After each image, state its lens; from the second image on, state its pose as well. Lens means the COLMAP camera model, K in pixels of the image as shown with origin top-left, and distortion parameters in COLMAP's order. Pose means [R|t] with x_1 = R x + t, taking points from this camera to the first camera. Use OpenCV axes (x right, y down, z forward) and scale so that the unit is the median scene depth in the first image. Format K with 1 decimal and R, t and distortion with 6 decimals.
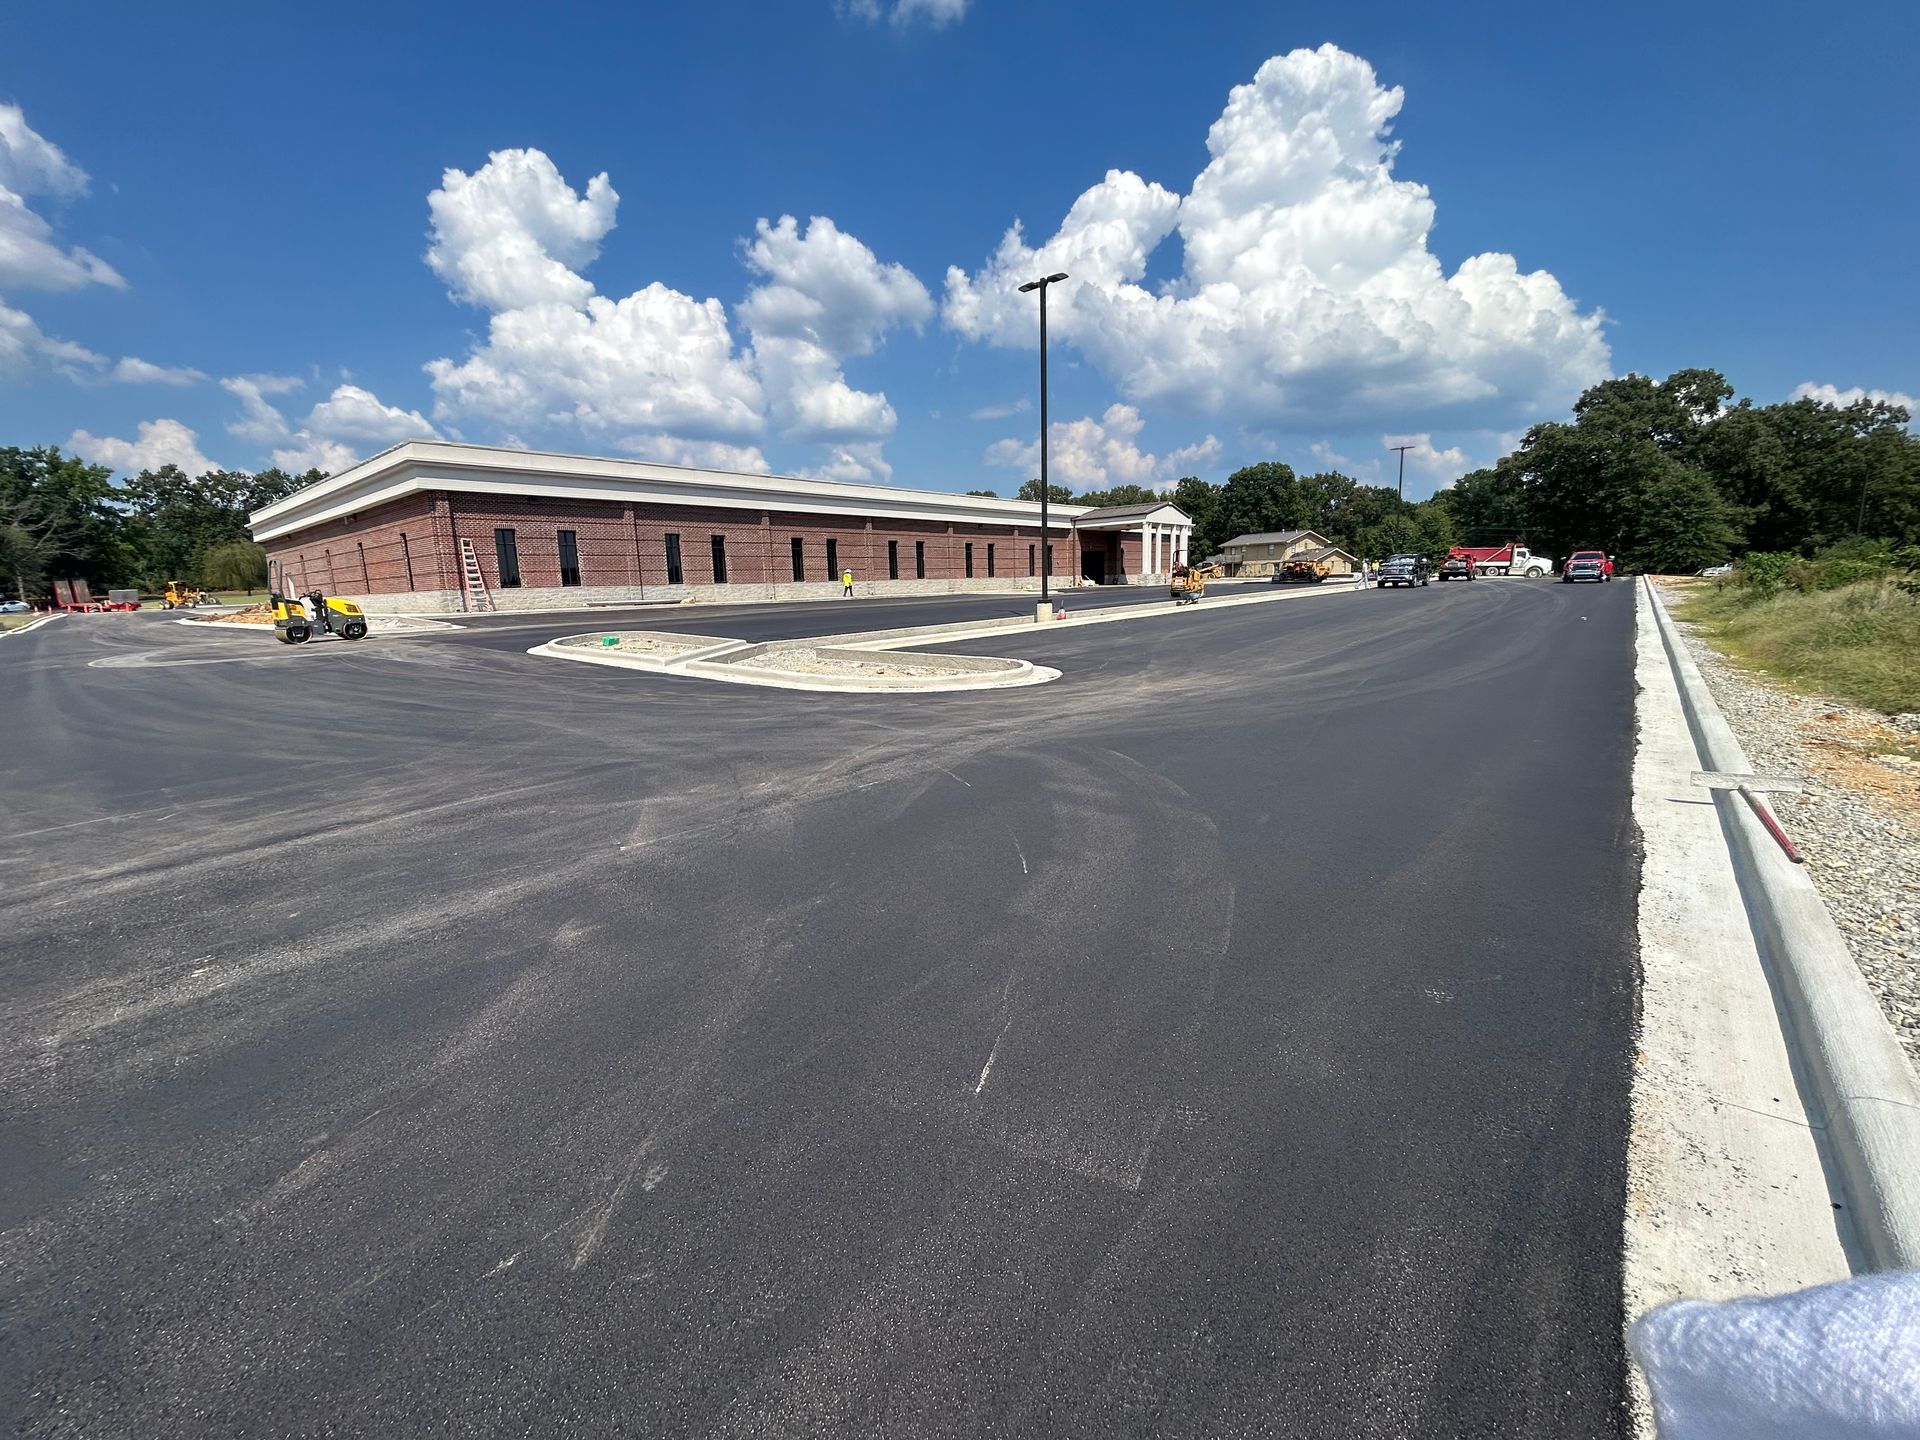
lens RADIAL K [[785.2, 0, 952.4], [0, 785.2, 728.4], [0, 0, 1]] dist [-0.000508, 0.001205]
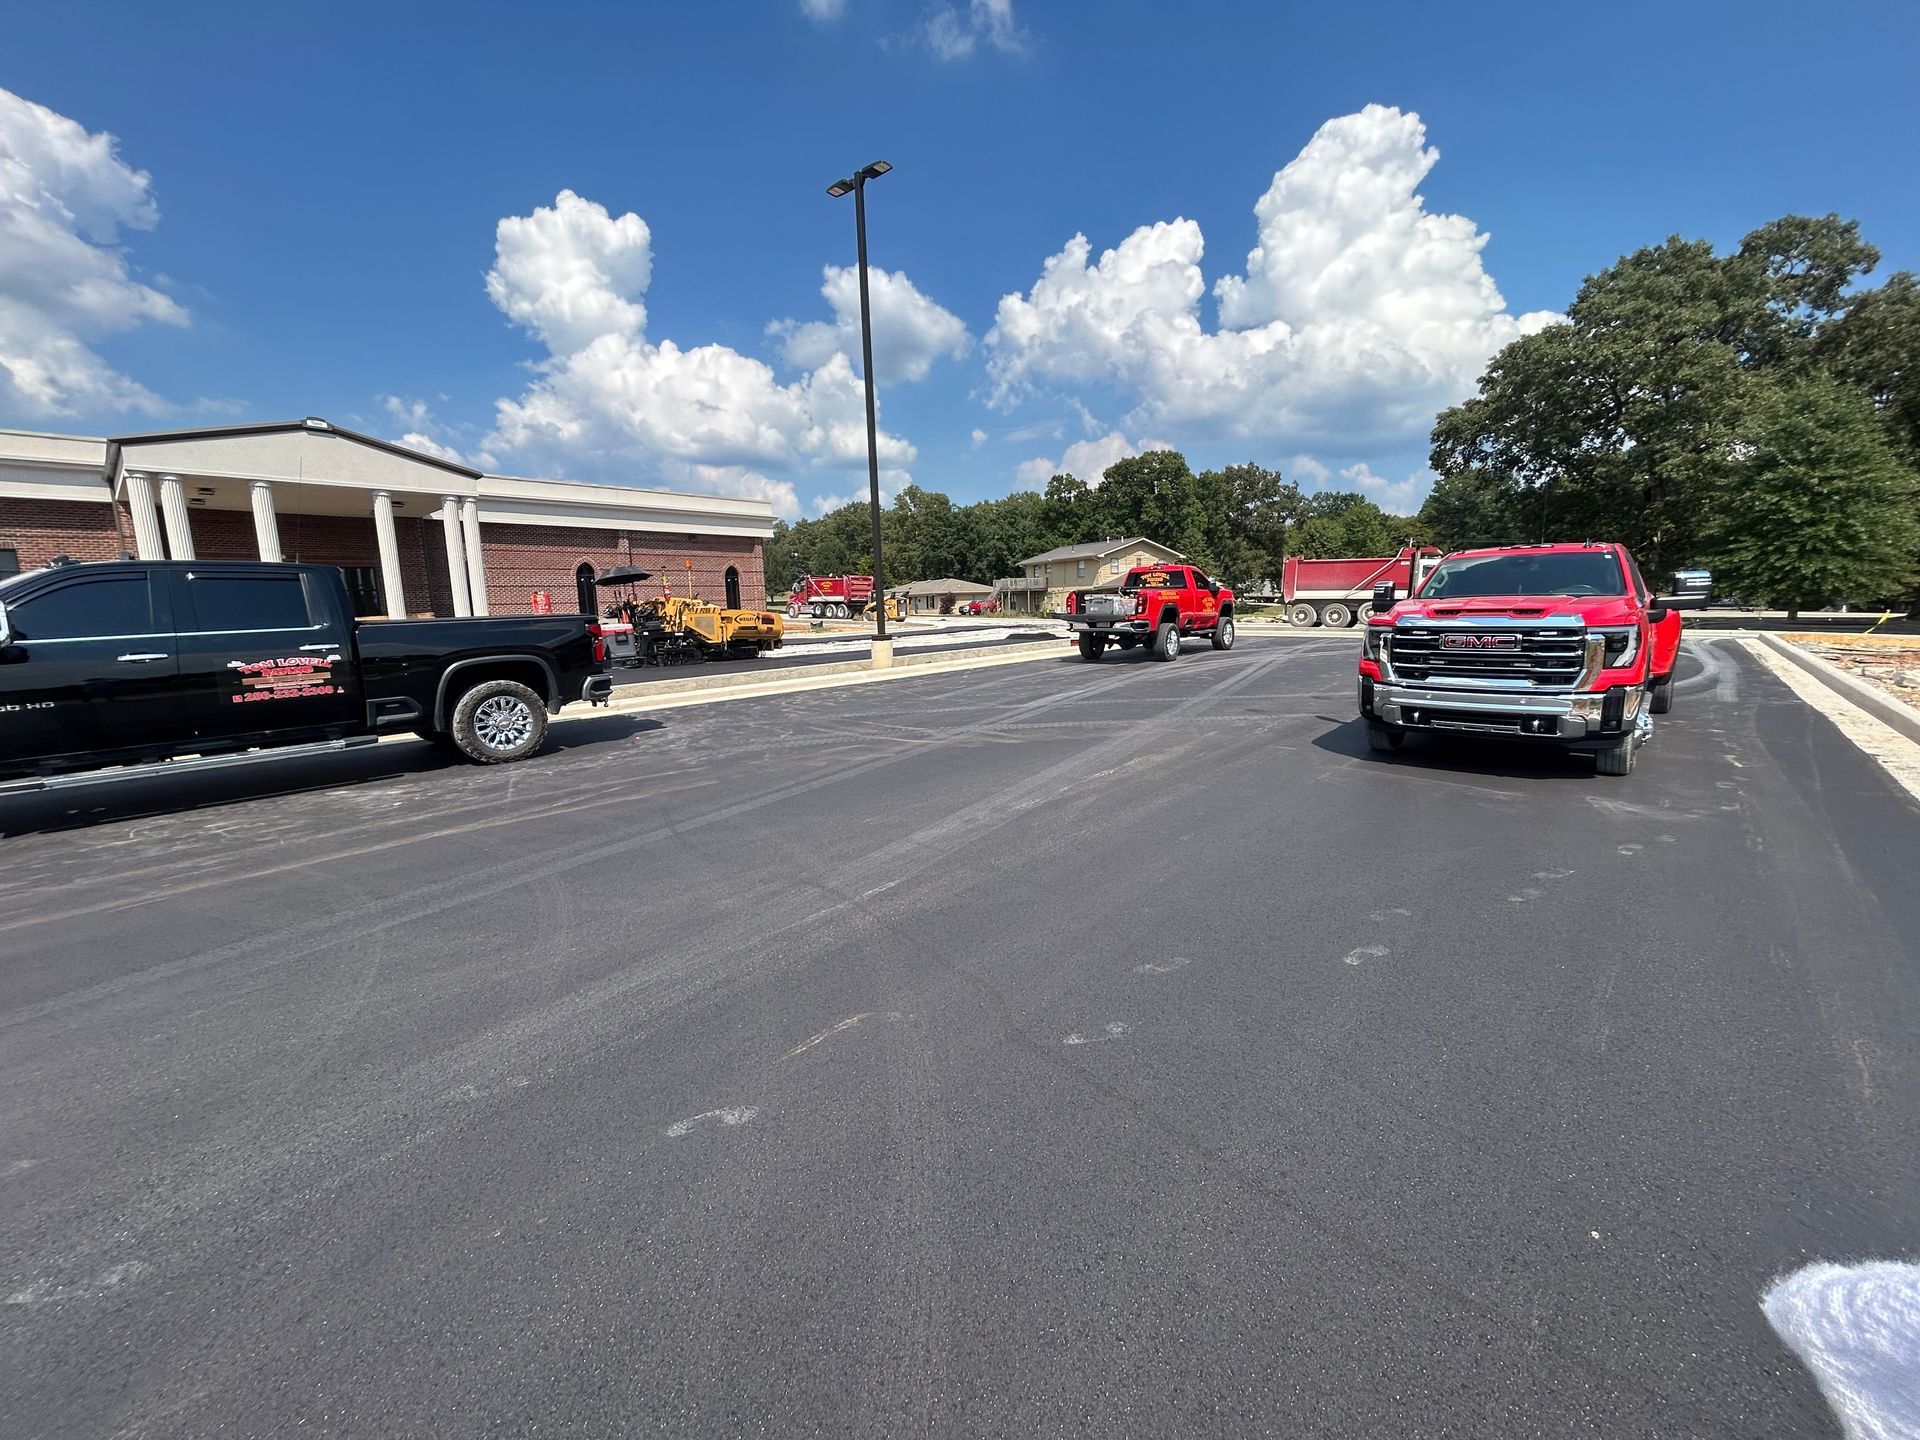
lens RADIAL K [[785.2, 0, 970.9], [0, 785.2, 723.1], [0, 0, 1]] dist [-0.000508, 0.001205]
pose [[0.999877, -0.001631, -0.015588, 0.161721], [0.001009, 0.999207, -0.039800, -0.041635], [0.015641, 0.039779, 0.999086, 0.193327]]
